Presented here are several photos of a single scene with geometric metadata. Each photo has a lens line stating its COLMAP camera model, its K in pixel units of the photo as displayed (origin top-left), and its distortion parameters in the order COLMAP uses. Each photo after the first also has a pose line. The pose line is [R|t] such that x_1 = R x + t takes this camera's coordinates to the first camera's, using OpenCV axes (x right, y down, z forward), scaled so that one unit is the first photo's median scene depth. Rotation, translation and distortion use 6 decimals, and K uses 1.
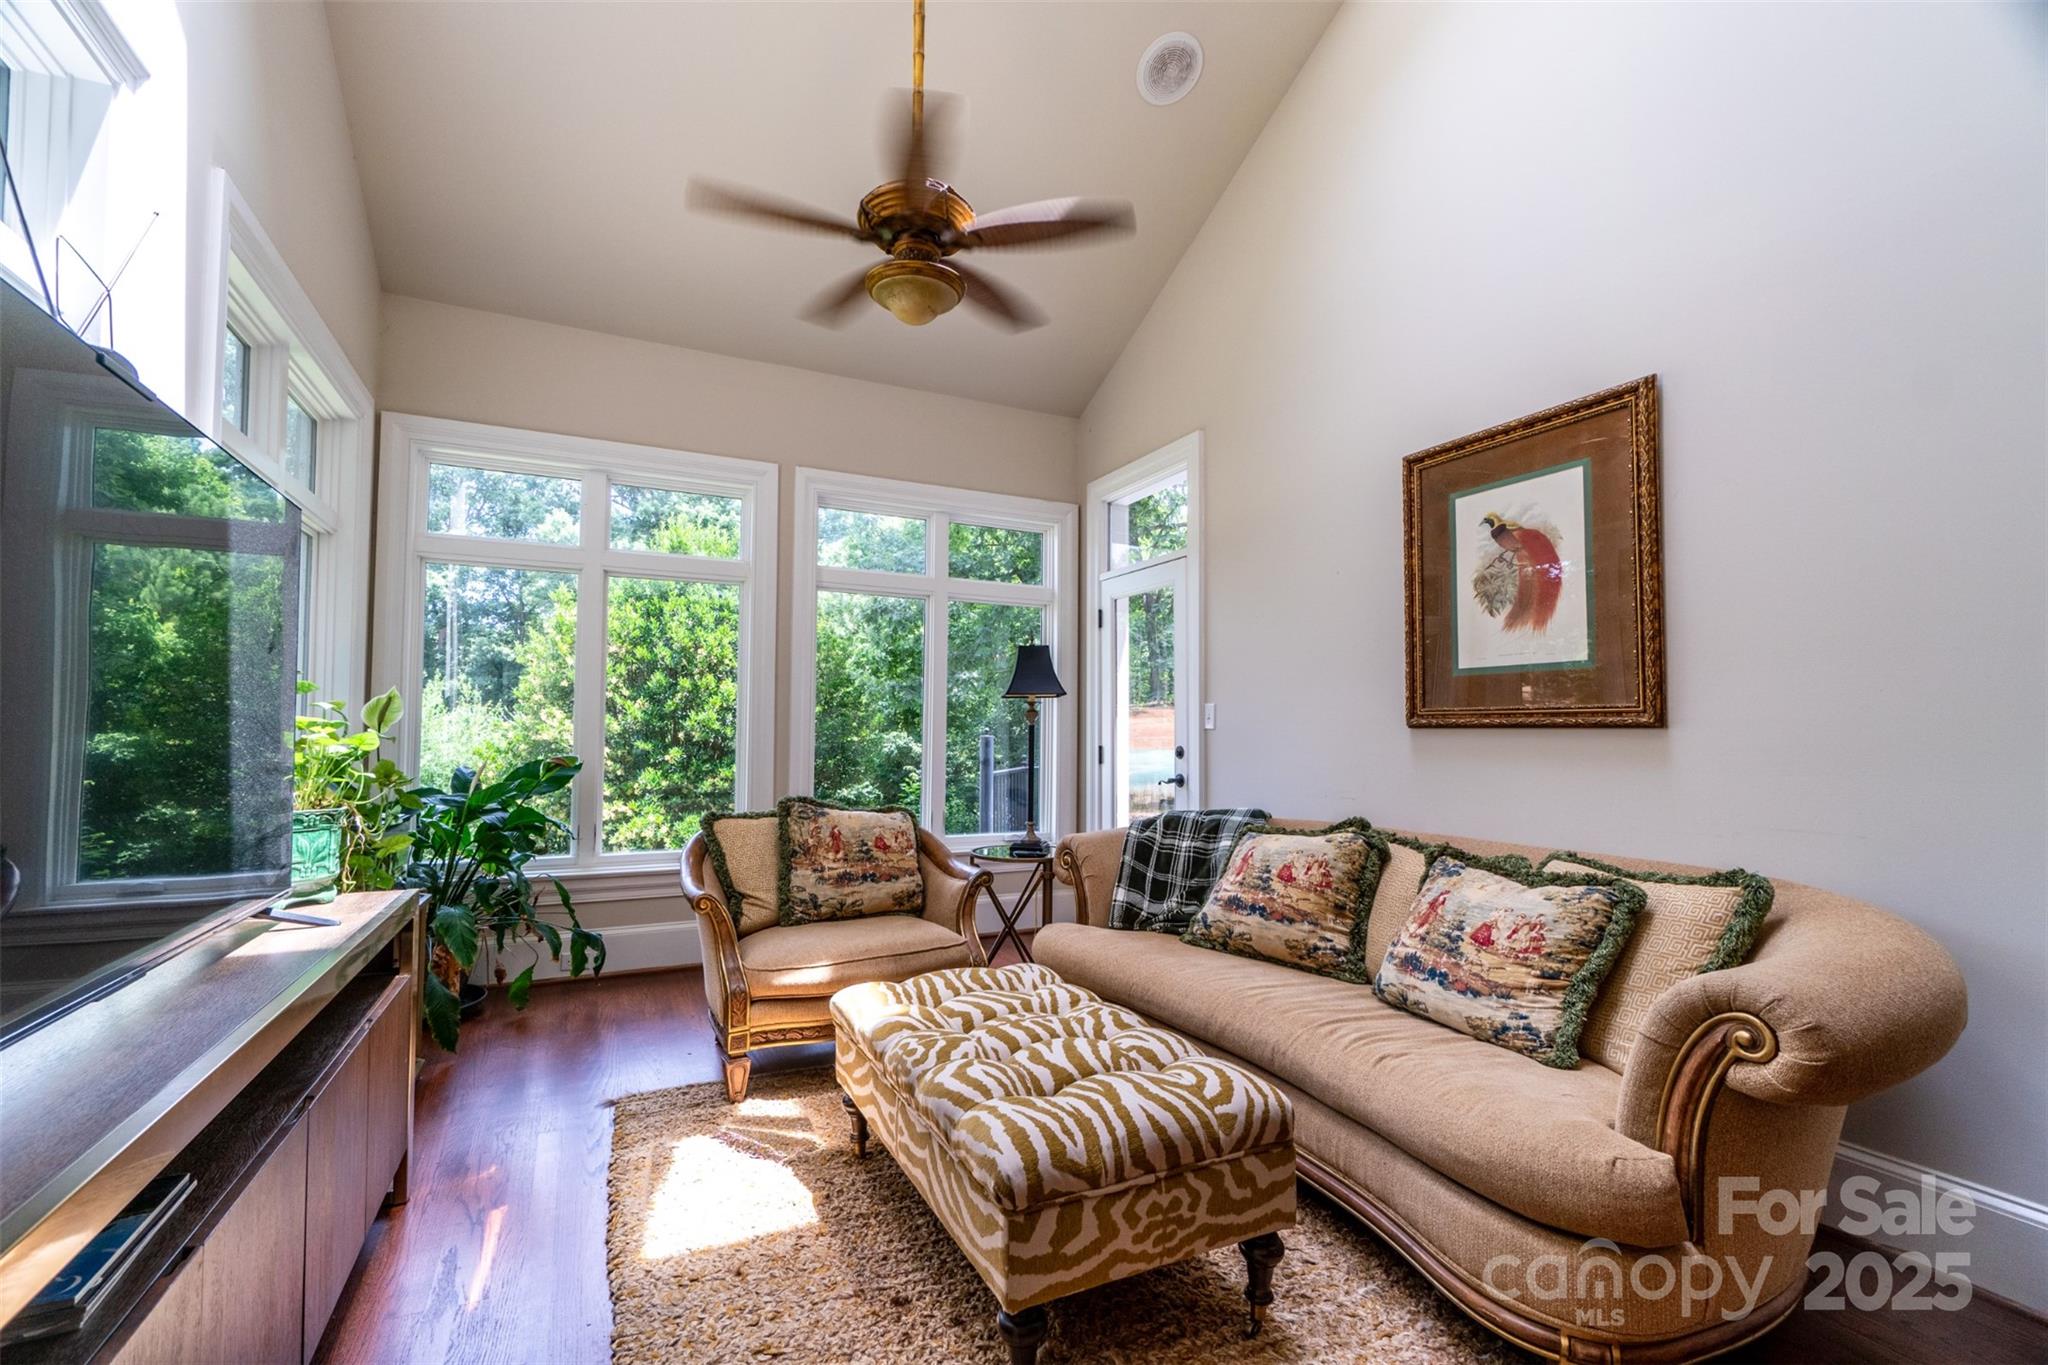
lens RADIAL K [[880.3, 0, 1017.6], [0, 880.3, 687.8], [0, 0, 1]] dist [0.003628, 0.000213]
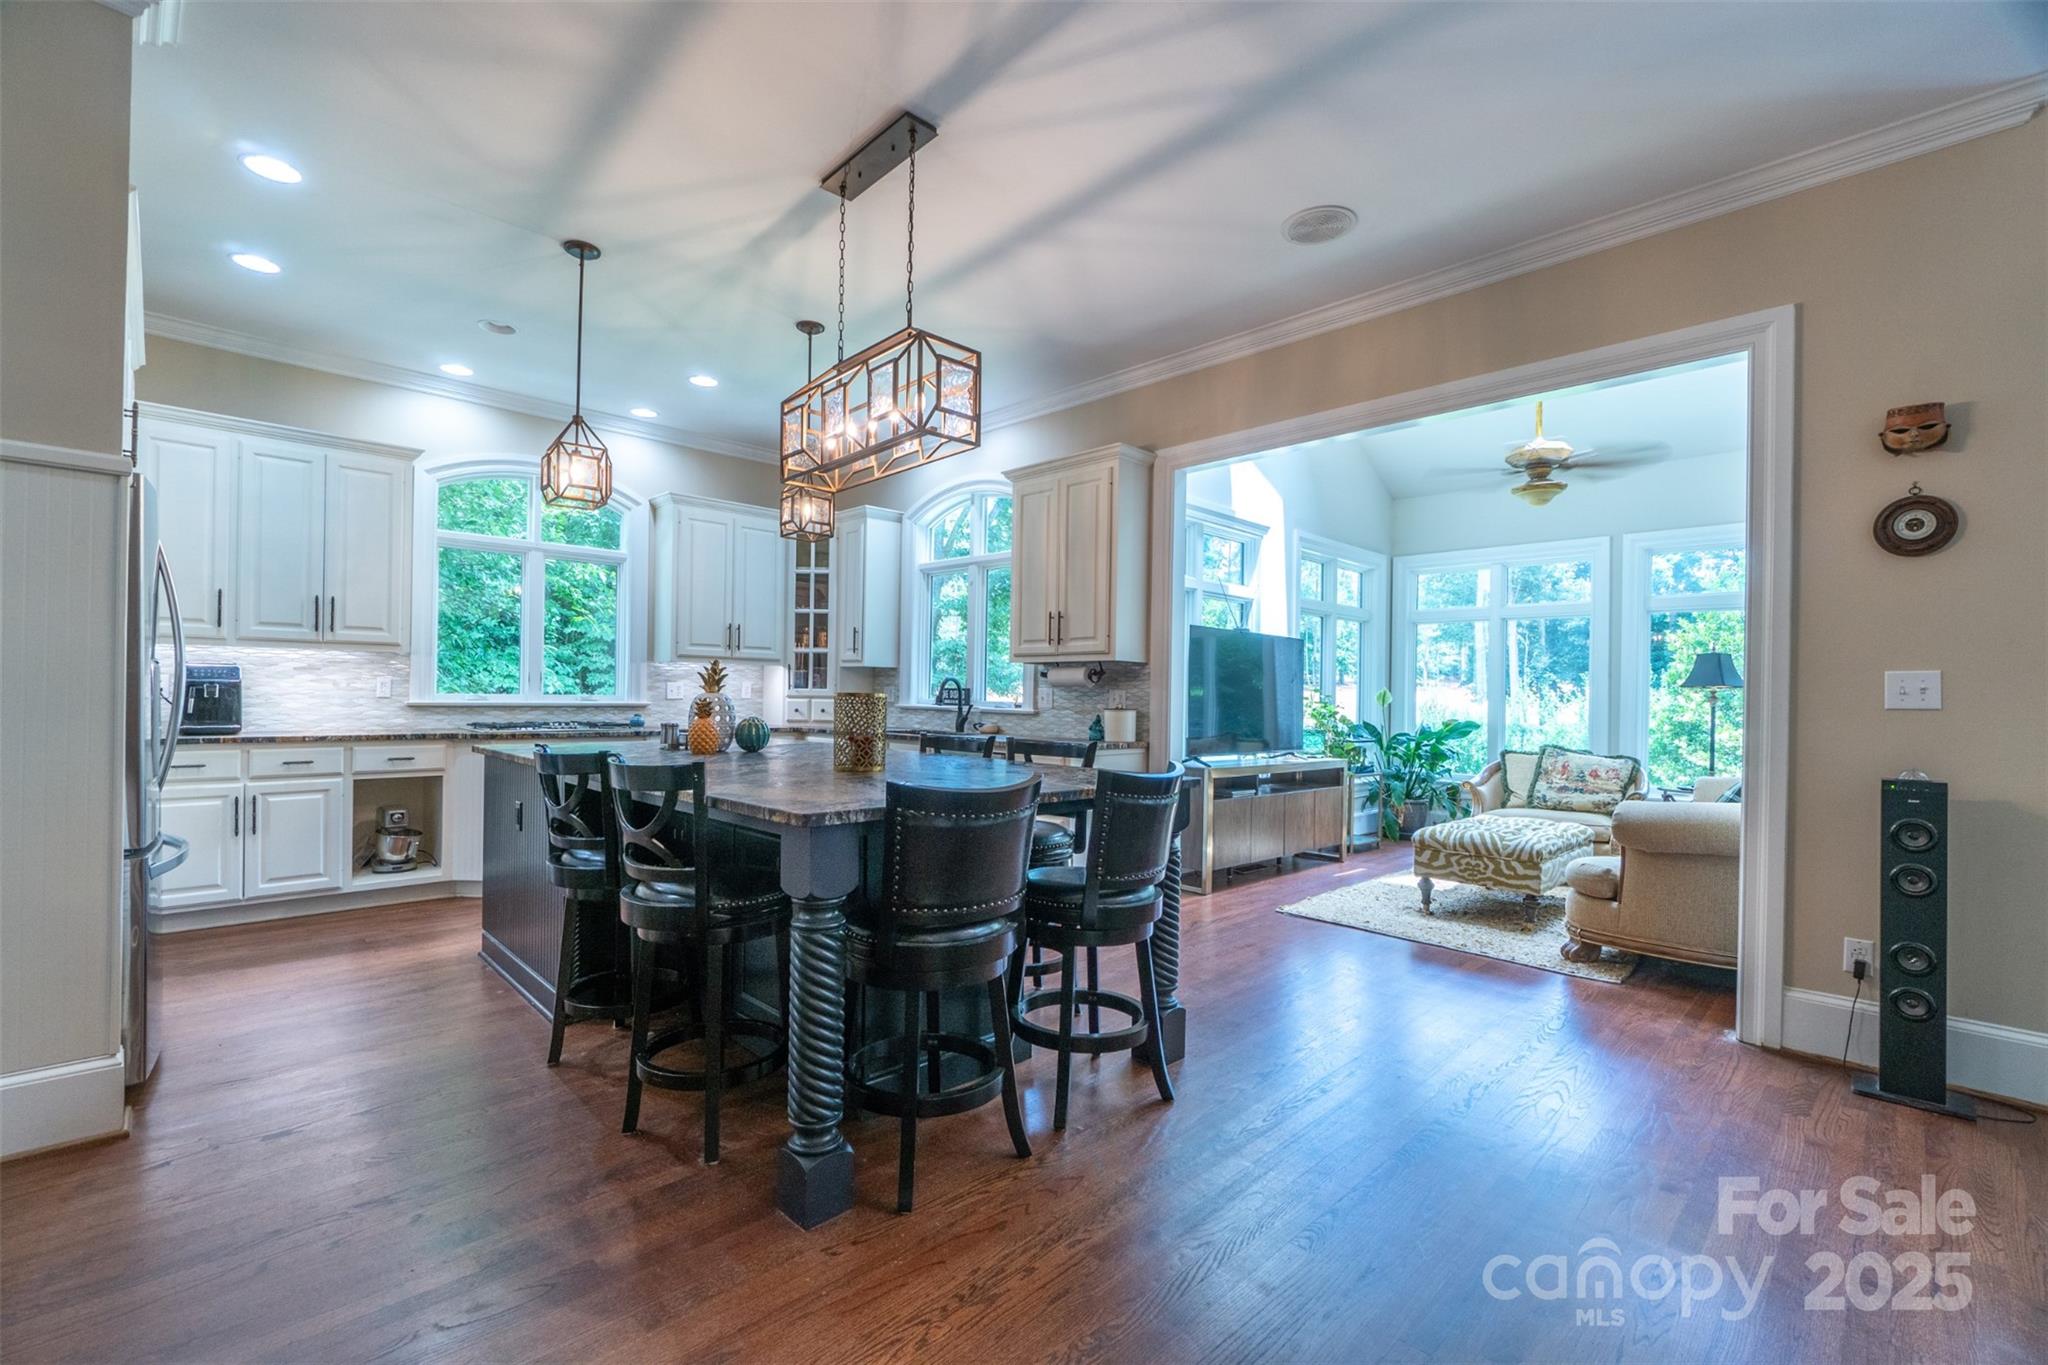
lens RADIAL K [[880.3, 0, 1017.5], [0, 880.3, 691.5], [0, 0, 1]] dist [0.003628, 0.000213]
pose [[0.324222, -0.005806, -0.945963, 1.207735], [0.032365, 0.999464, 0.004958, -0.034060], [0.945427, -0.032224, 0.324236, -0.688140]]
